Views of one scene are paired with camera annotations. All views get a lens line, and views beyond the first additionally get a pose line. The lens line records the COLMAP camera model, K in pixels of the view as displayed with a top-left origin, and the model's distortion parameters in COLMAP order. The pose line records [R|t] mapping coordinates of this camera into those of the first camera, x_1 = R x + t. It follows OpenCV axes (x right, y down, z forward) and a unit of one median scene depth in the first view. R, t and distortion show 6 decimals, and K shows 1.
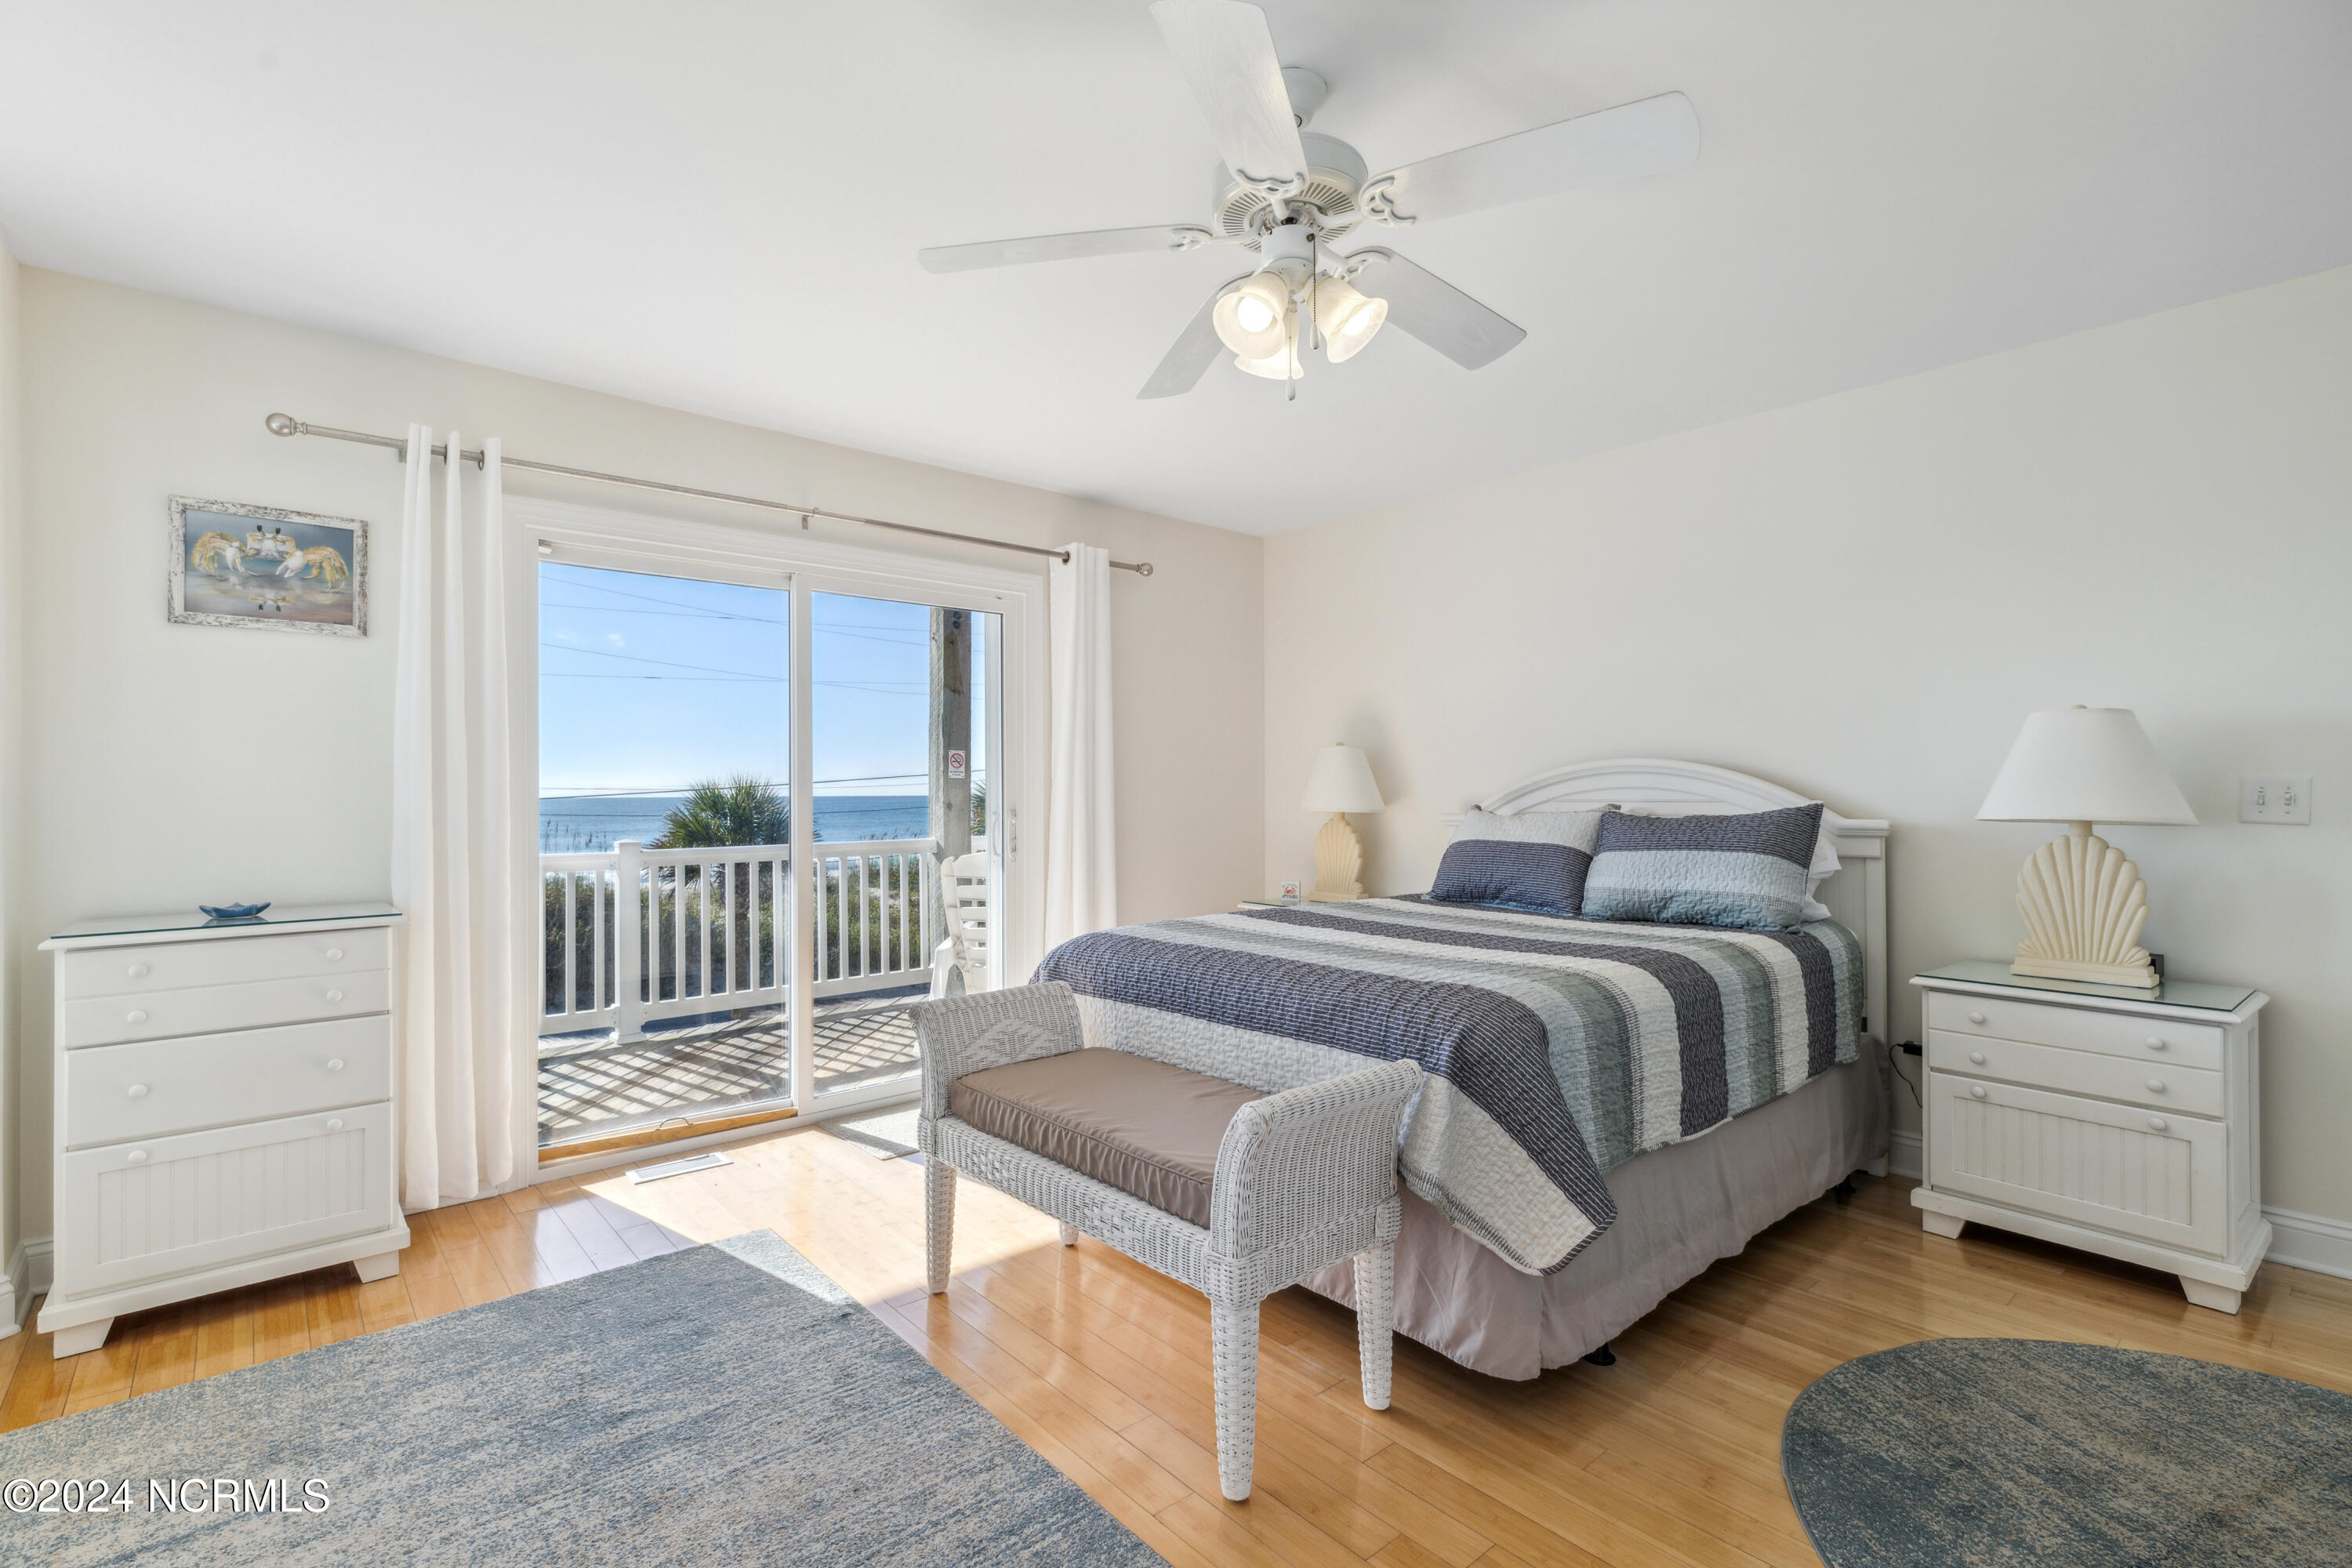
lens RADIAL K [[1077.2, 0, 1178.4], [0, 1077.2, 778.4], [0, 0, 1]] dist [0.015499, -0.001320]
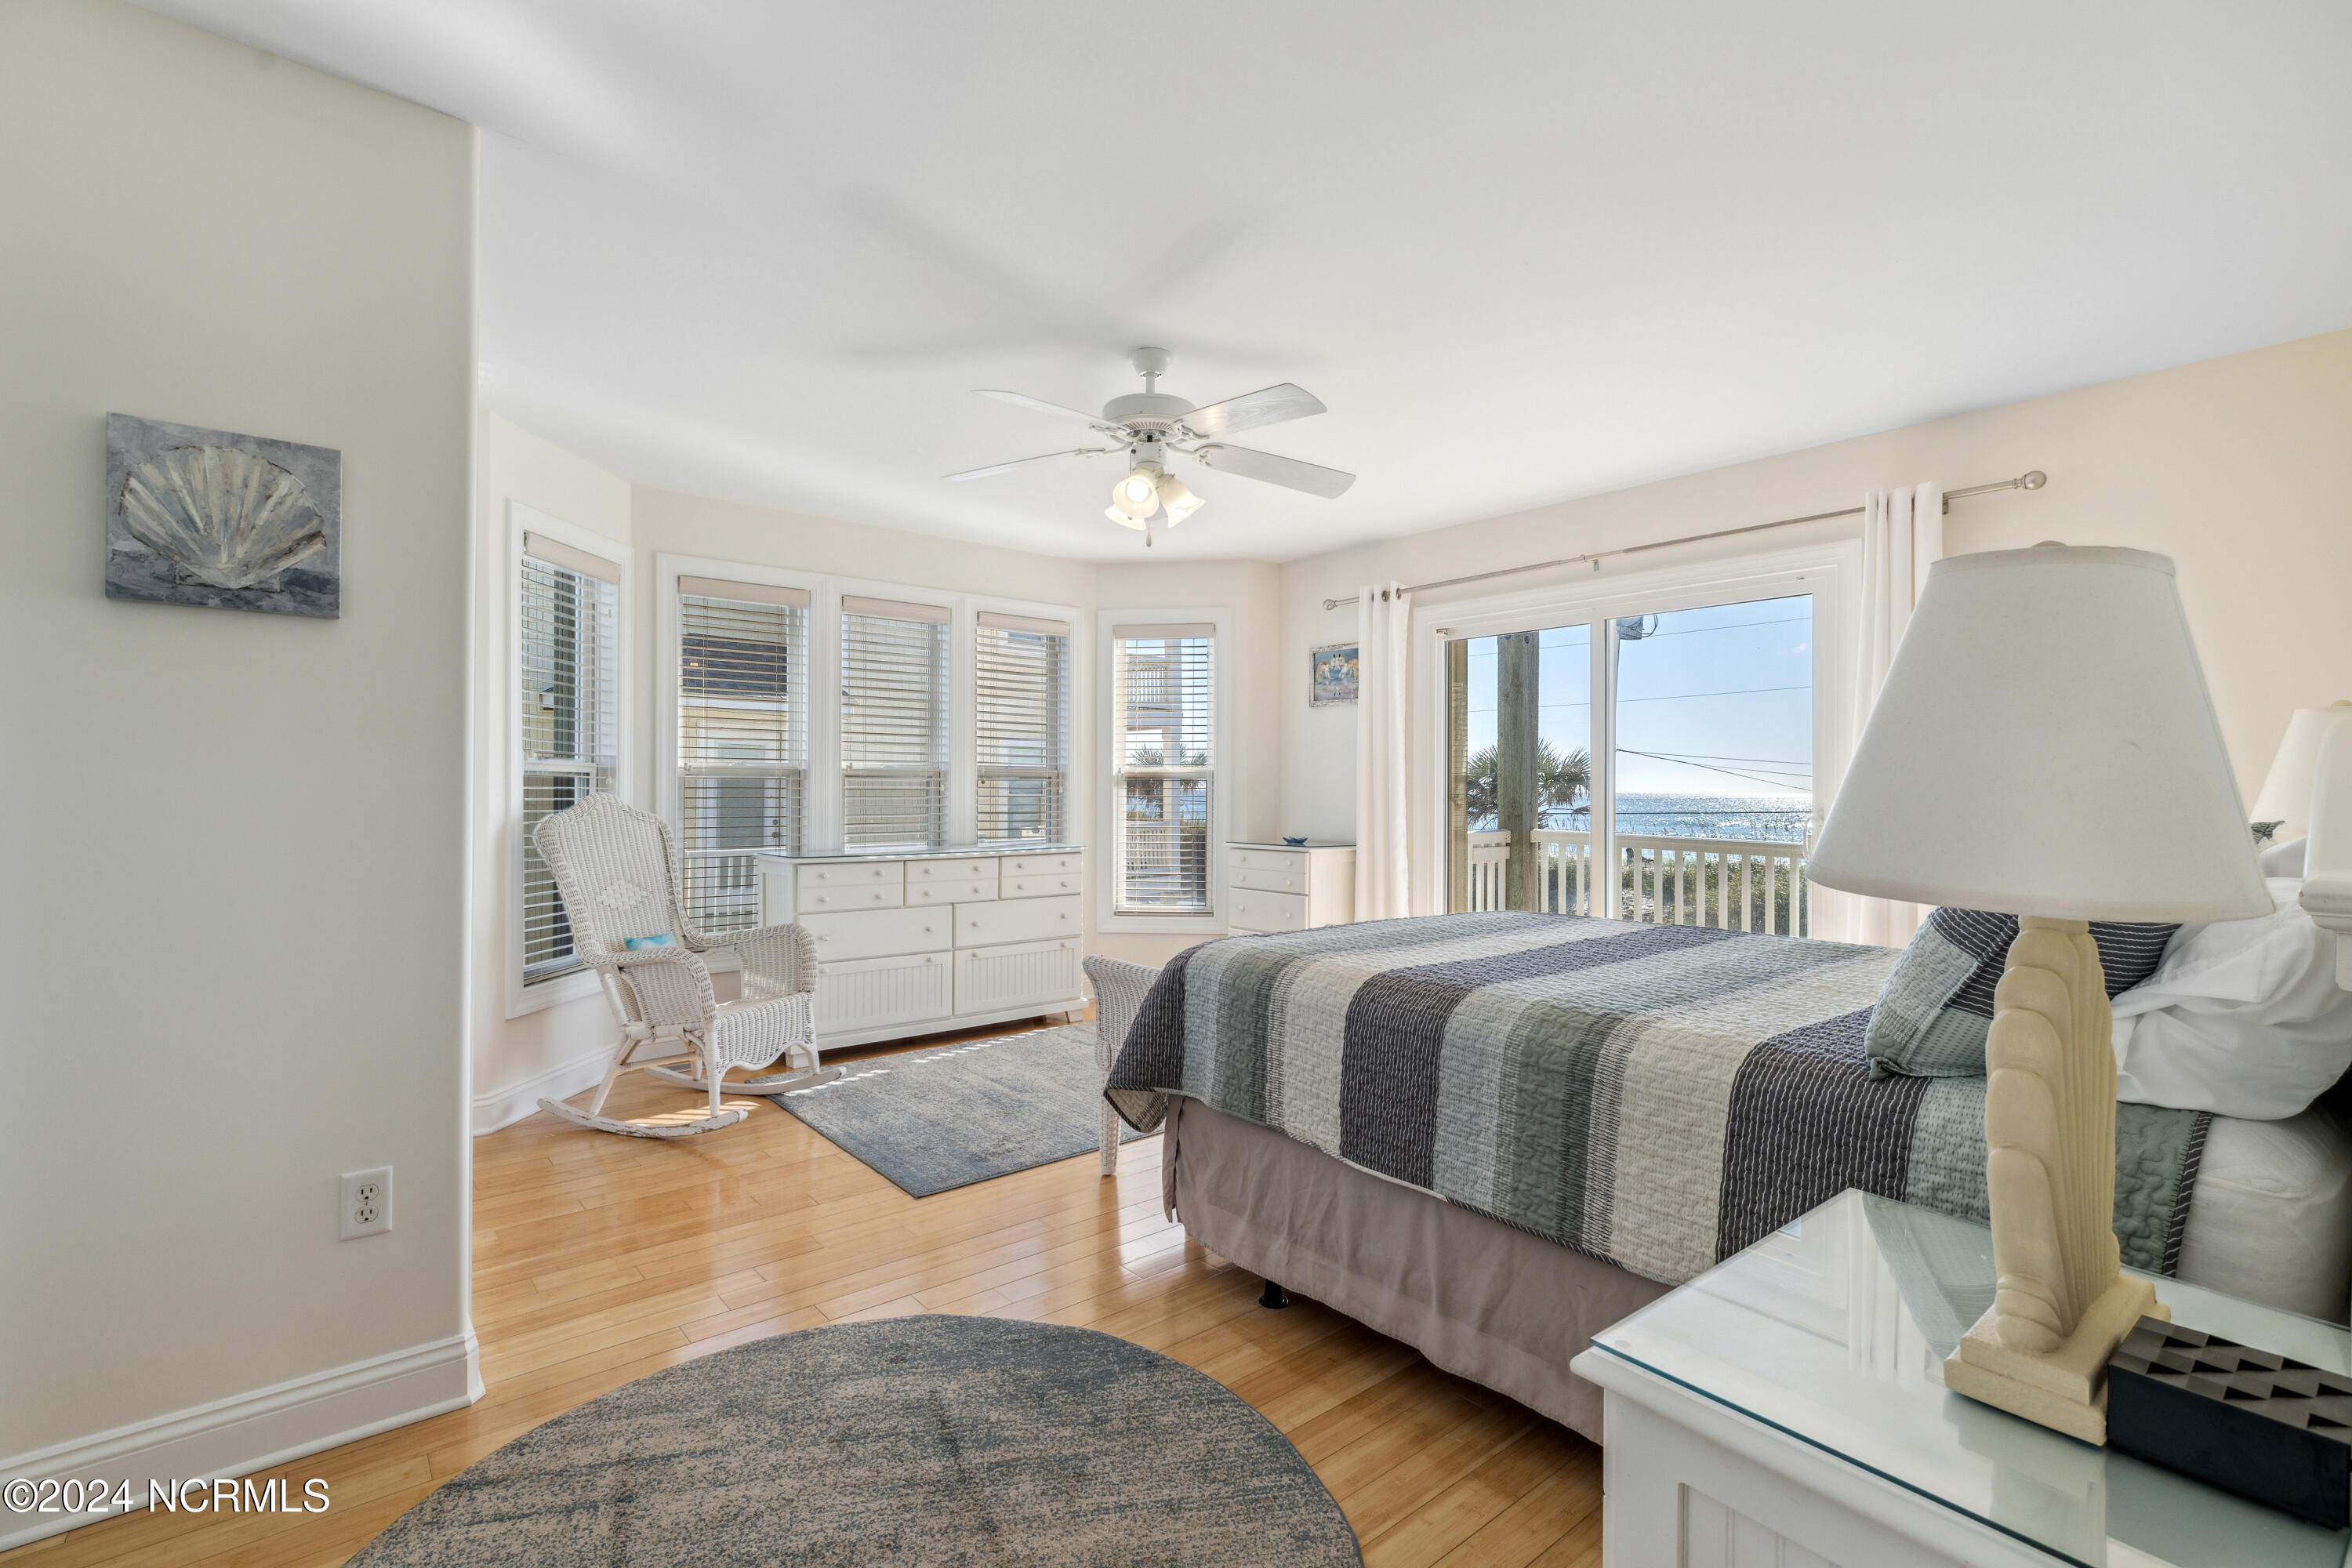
lens RADIAL K [[1077.2, 0, 1165.8], [0, 1077.2, 768.6], [0, 0, 1]] dist [0.015499, -0.001320]
pose [[-0.015451, -0.012126, -0.999807, 1.203991], [0.006272, 0.999906, -0.012224, 0.004409], [0.999861, -0.006460, -0.015374, 0.736094]]
